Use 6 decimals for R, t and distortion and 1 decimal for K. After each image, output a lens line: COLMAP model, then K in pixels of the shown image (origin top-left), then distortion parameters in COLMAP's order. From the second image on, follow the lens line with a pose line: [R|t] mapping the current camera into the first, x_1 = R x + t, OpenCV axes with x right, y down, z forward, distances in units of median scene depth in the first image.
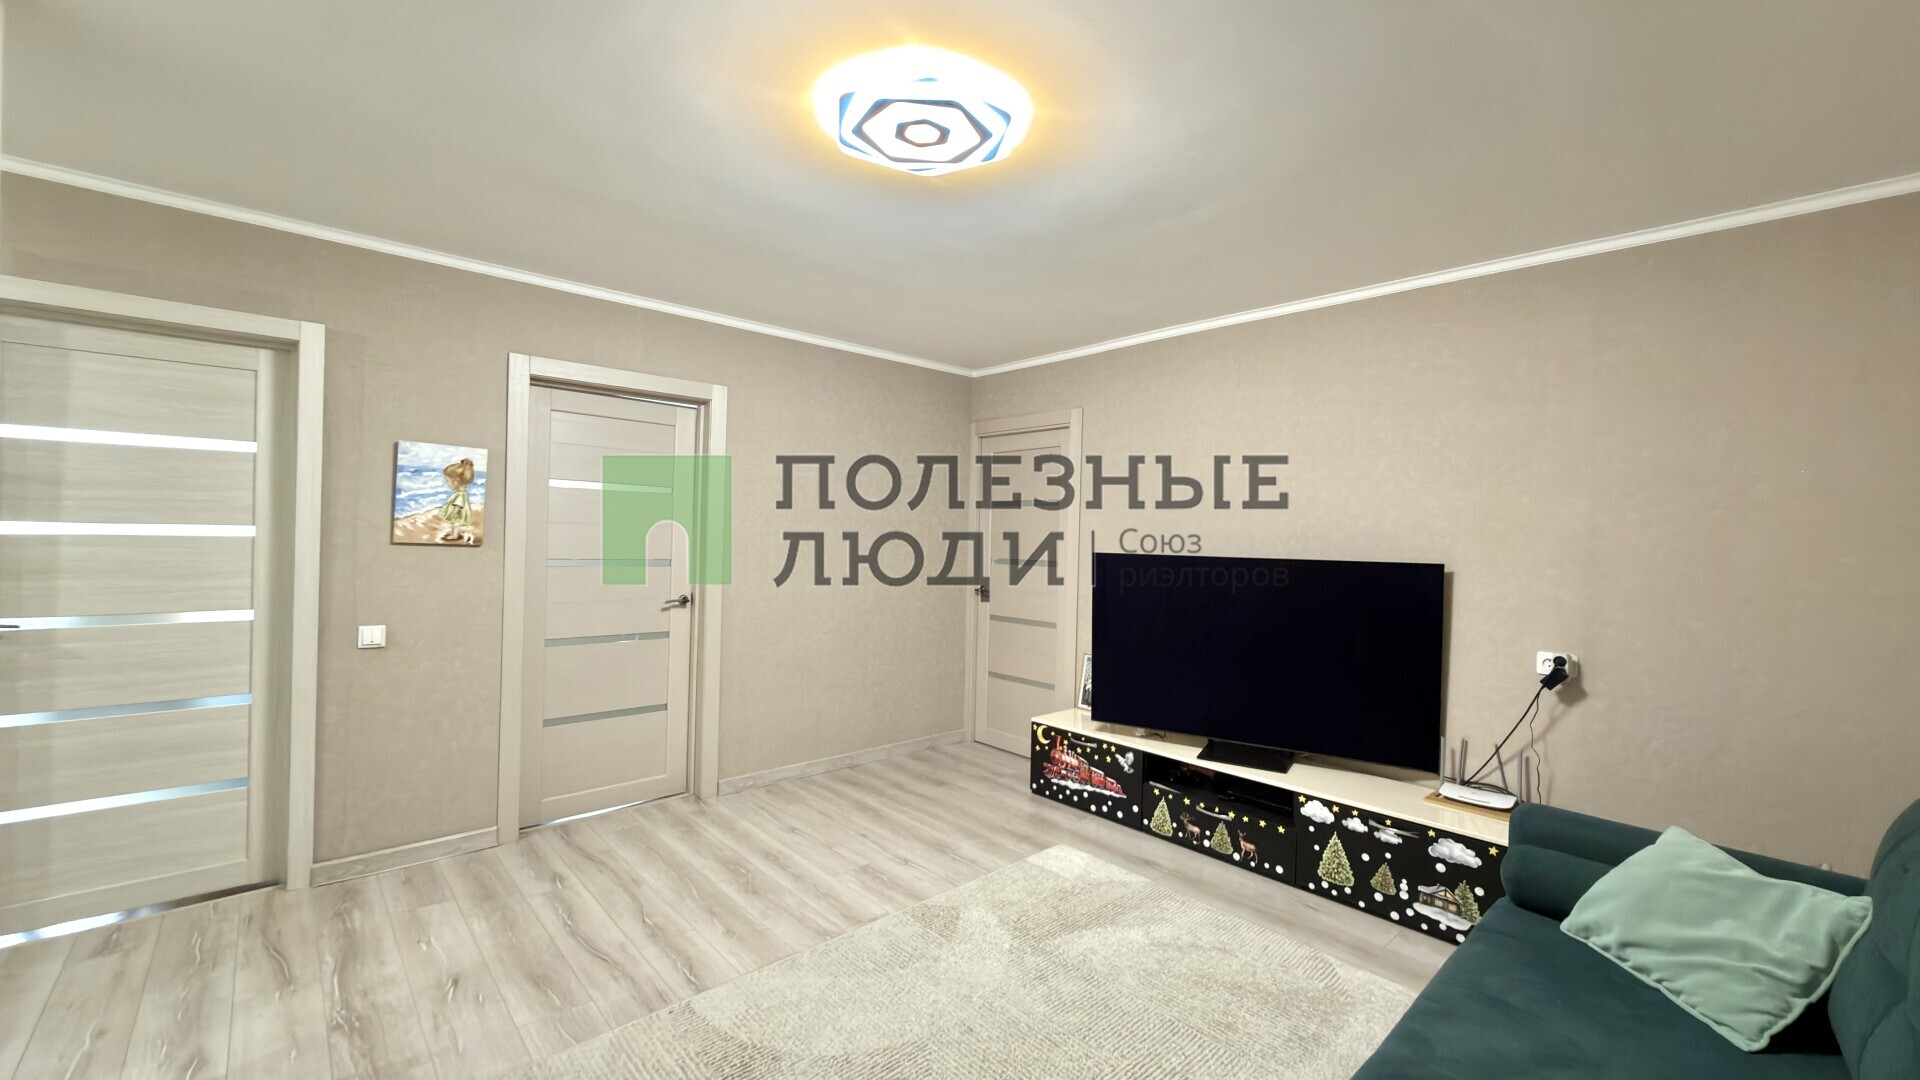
lens RADIAL K [[774.1, 0, 953.0], [0, 774.1, 536.8], [0, 0, 1]] dist [0.000020, -0.000014]
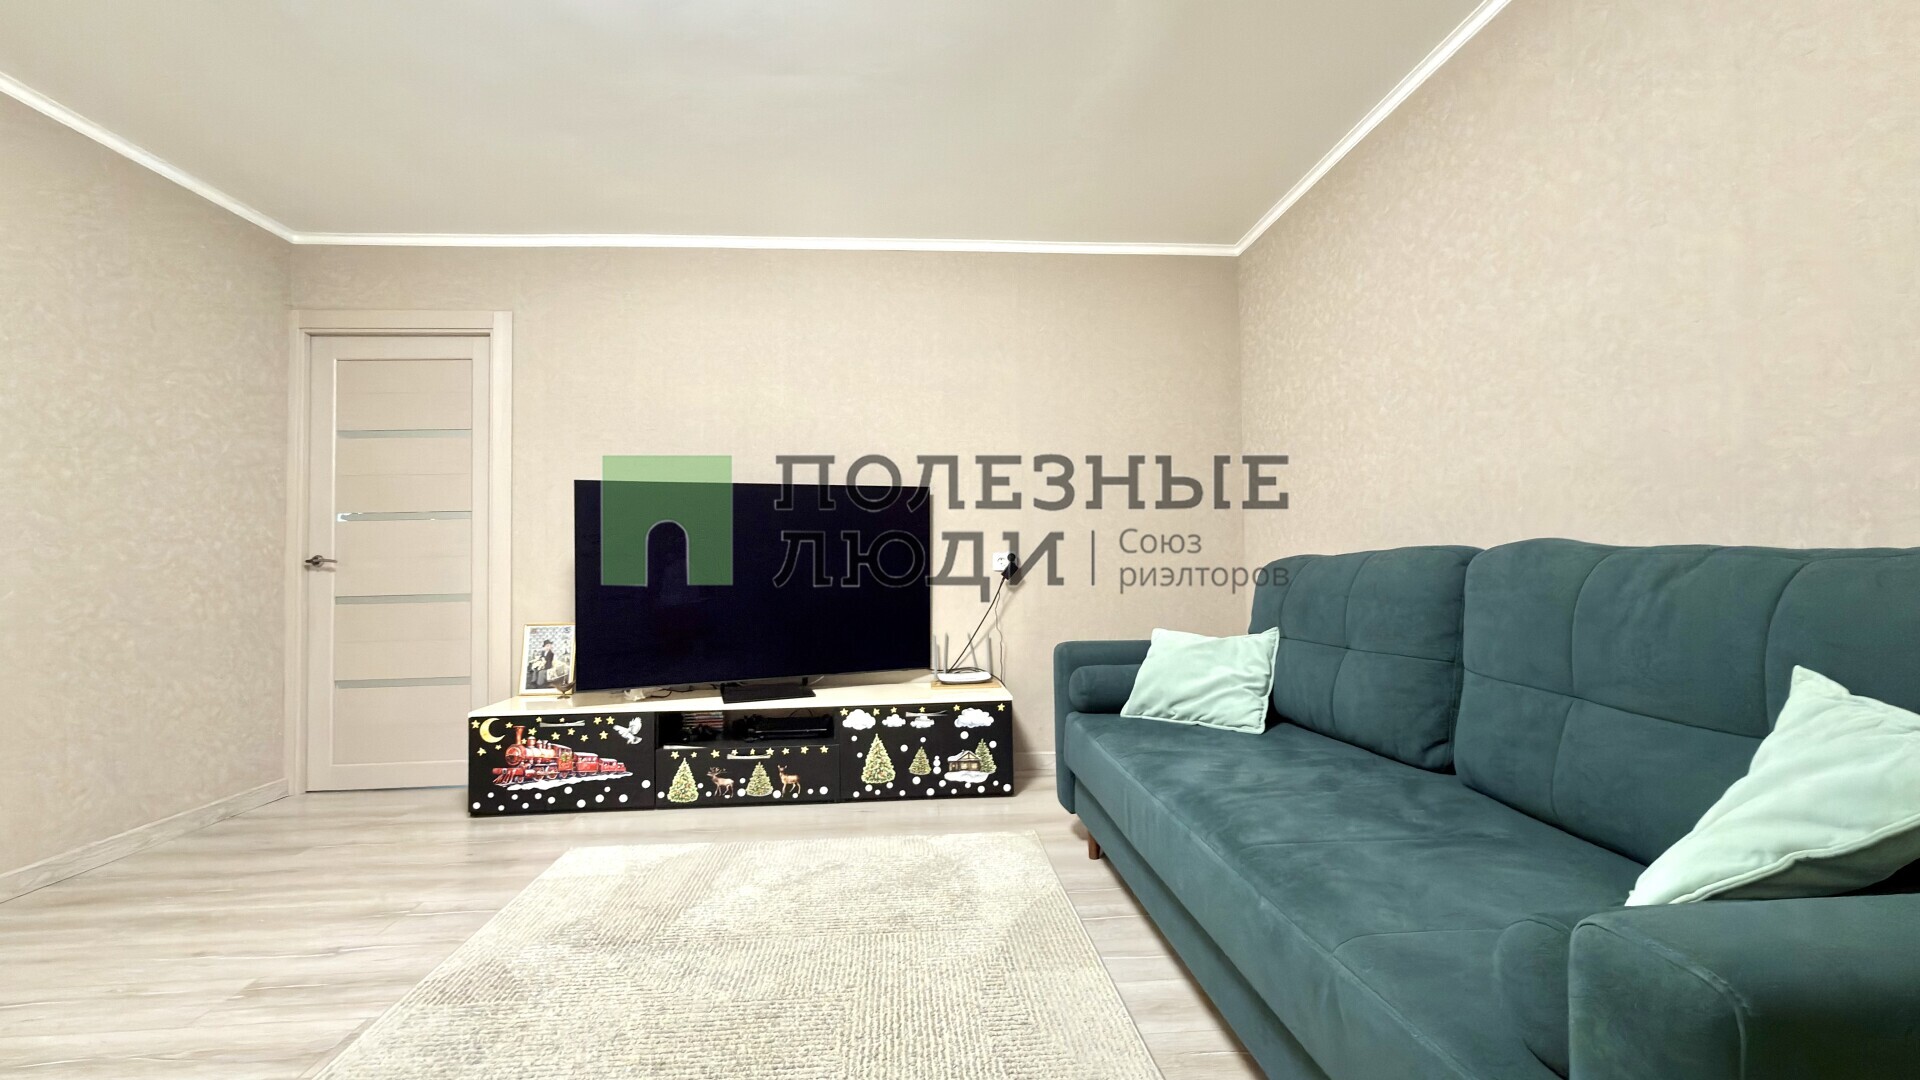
lens RADIAL K [[770.5, 0, 971.7], [0, 770.5, 536.9], [0, 0, 1]] dist [-0.000162, -0.000061]
pose [[0.604135, -0.003977, 0.796872, -0.243341], [0.035697, 0.999119, -0.022077, 0.132487], [-0.796082, 0.041783, 0.603745, 0.237944]]
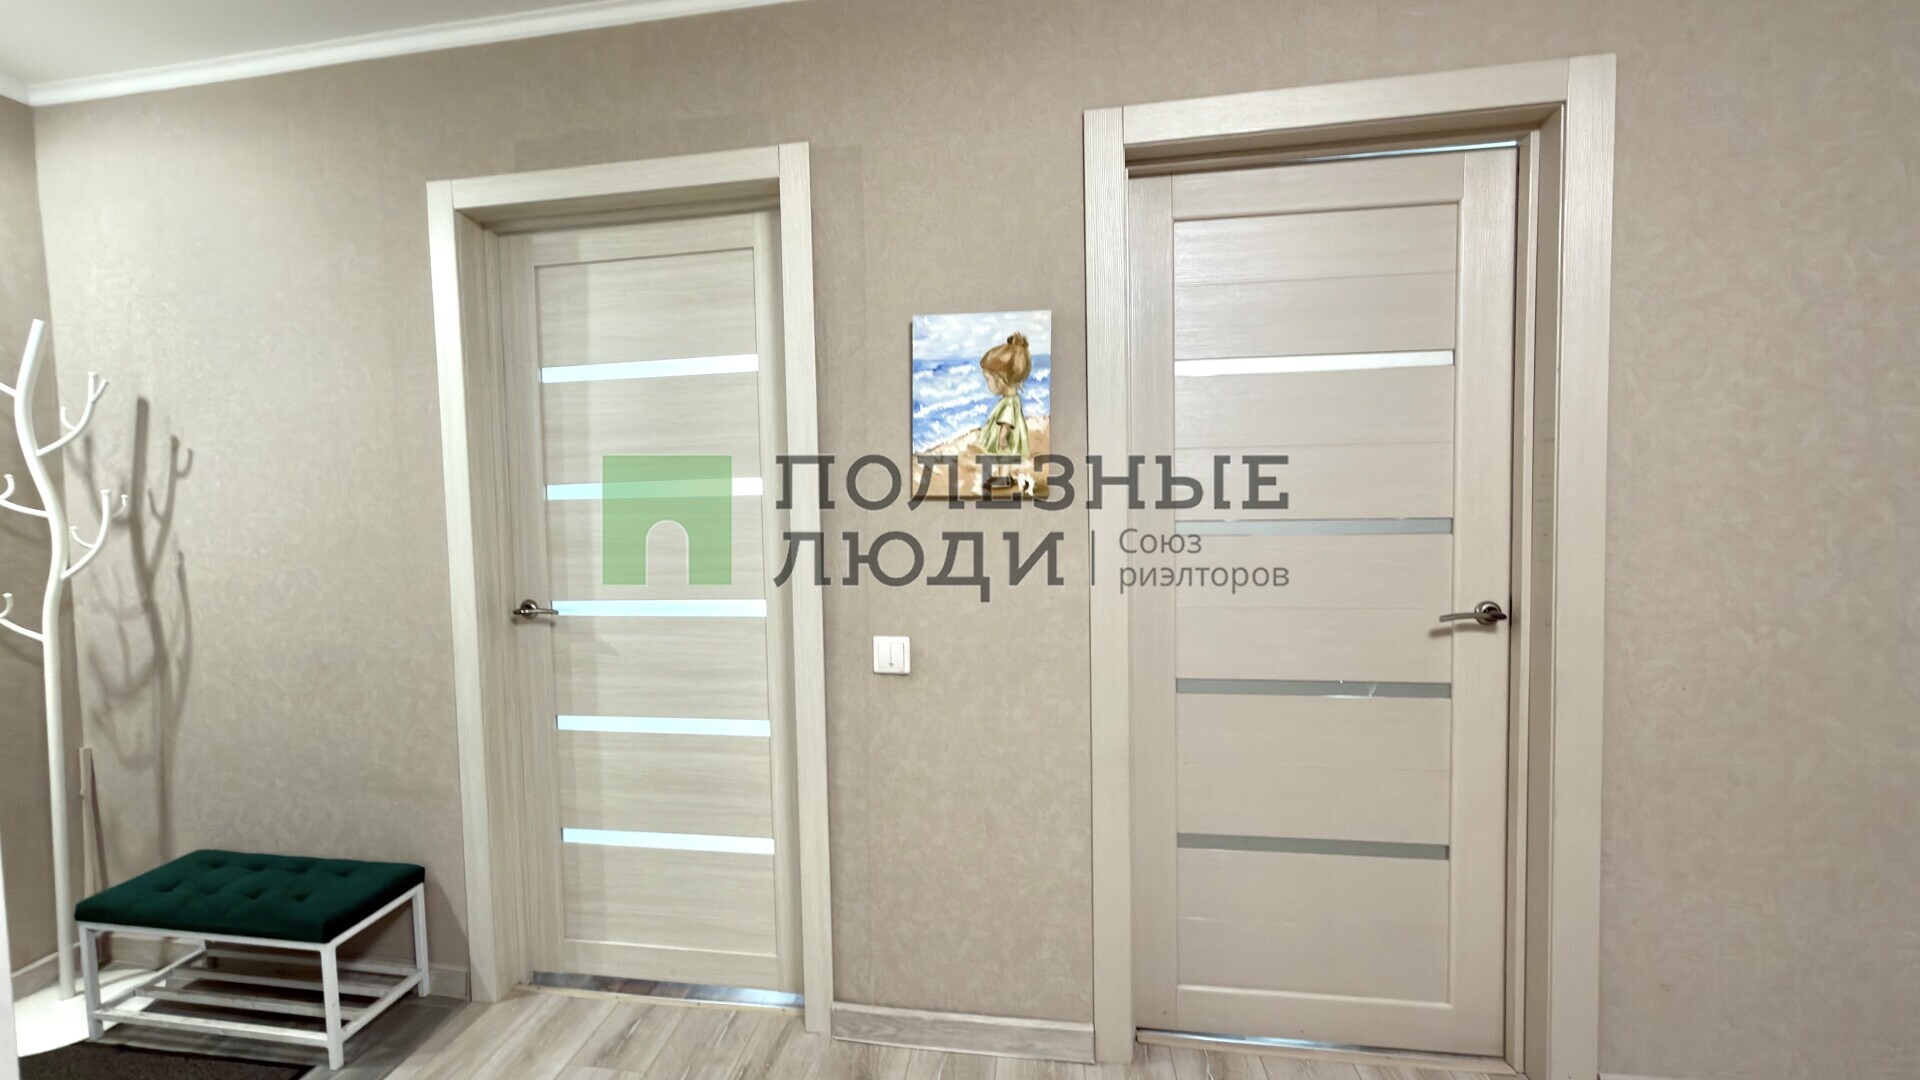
lens RADIAL K [[831.8, 0, 889.0], [0, 831.8, 537.3], [0, 0, 1]] dist [0.003039, 0.000294]
pose [[0.600030, -0.000920, -0.799977, -0.224589], [0.036365, 0.998997, 0.026127, 0.020323], [0.799150, -0.044768, 0.599462, 0.581699]]
